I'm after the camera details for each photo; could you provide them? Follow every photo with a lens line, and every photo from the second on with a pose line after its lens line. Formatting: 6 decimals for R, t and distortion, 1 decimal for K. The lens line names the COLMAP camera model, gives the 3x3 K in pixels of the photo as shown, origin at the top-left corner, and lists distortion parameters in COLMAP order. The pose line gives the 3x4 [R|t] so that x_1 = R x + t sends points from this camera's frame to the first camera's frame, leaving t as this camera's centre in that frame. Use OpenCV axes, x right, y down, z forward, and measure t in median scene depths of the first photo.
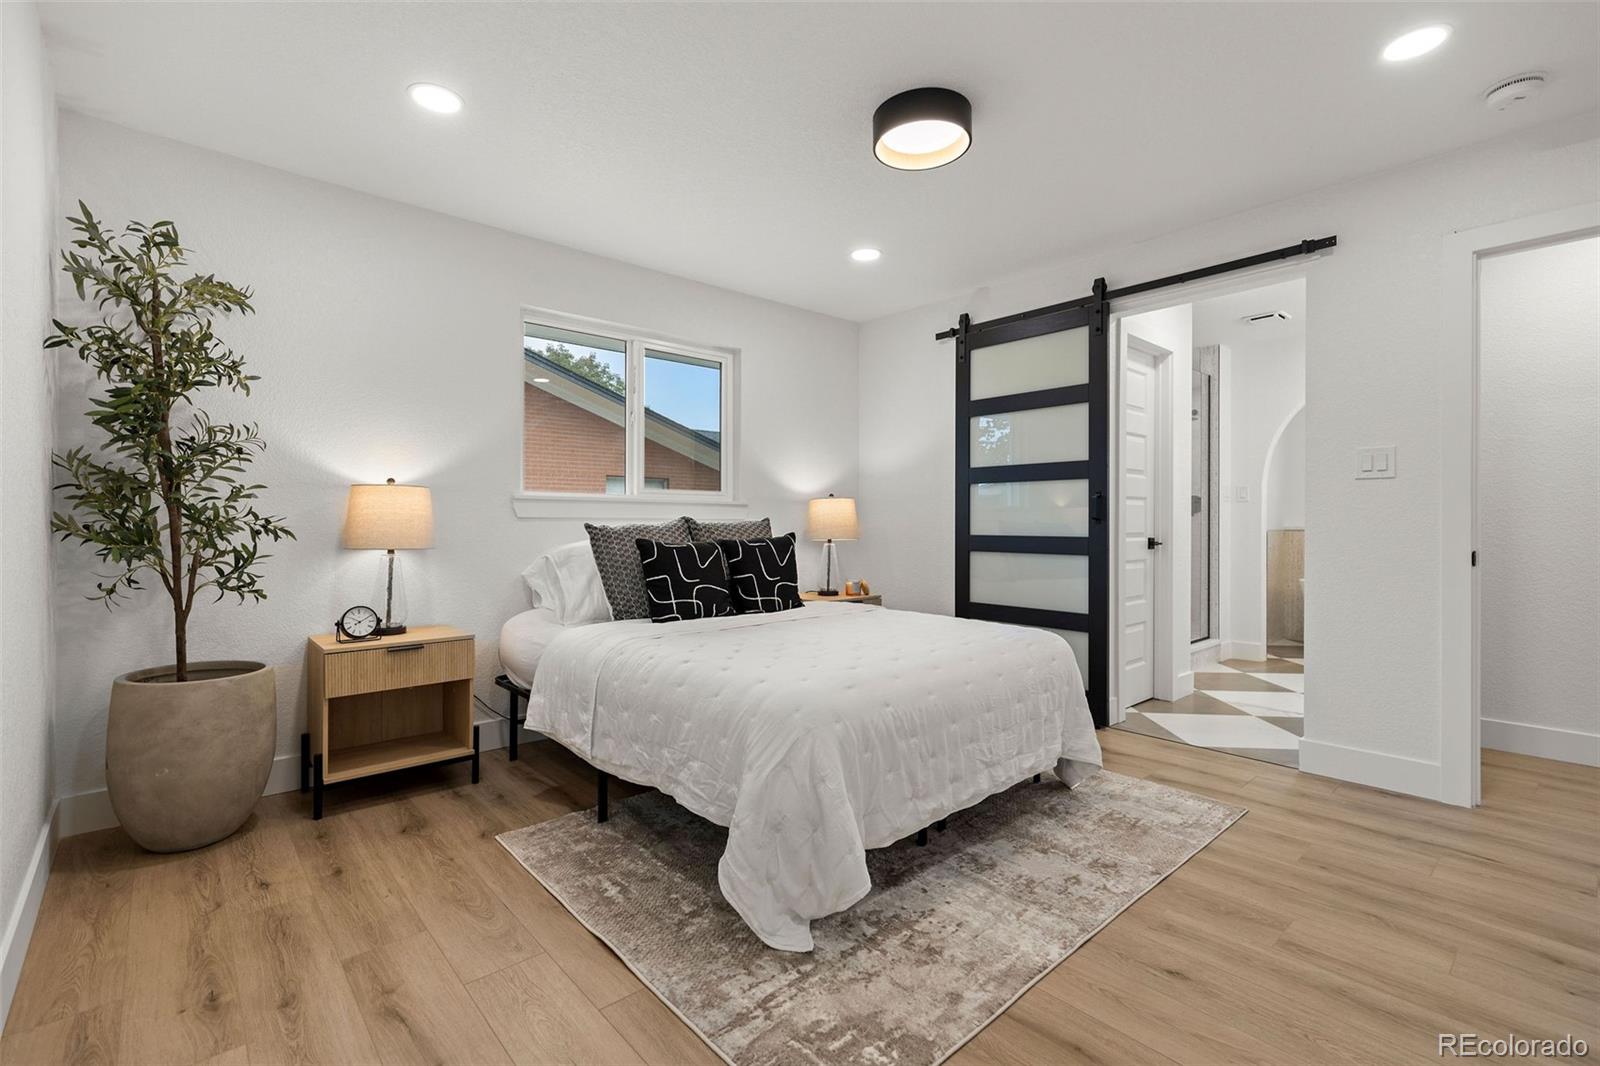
lens RADIAL K [[729.4, 0, 801.5], [0, 729.4, 525.9], [0, 0, 1]] dist [0.005378, 0.000390]
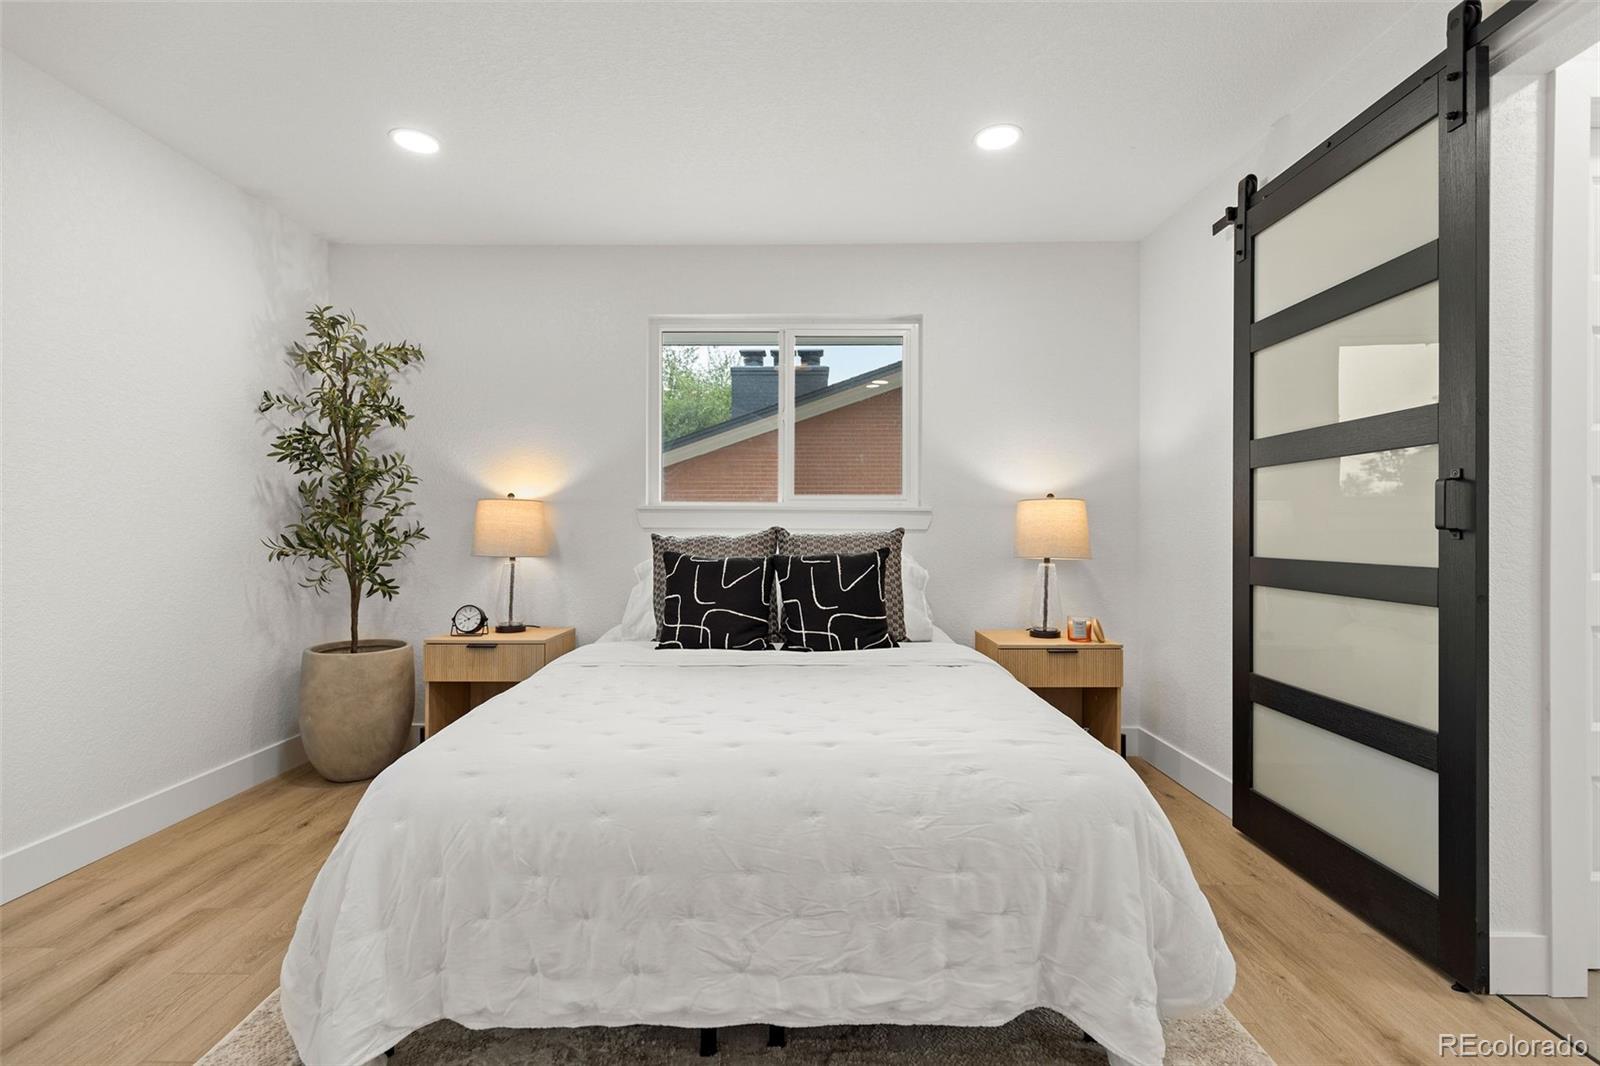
lens RADIAL K [[729.4, 0, 797.4], [0, 729.4, 531.5], [0, 0, 1]] dist [0.005378, 0.000390]
pose [[0.729674, 0.002025, -0.683793, 0.498060], [-0.004675, 0.999987, -0.002027, -0.006179], [0.683780, 0.004676, 0.729674, 0.455909]]
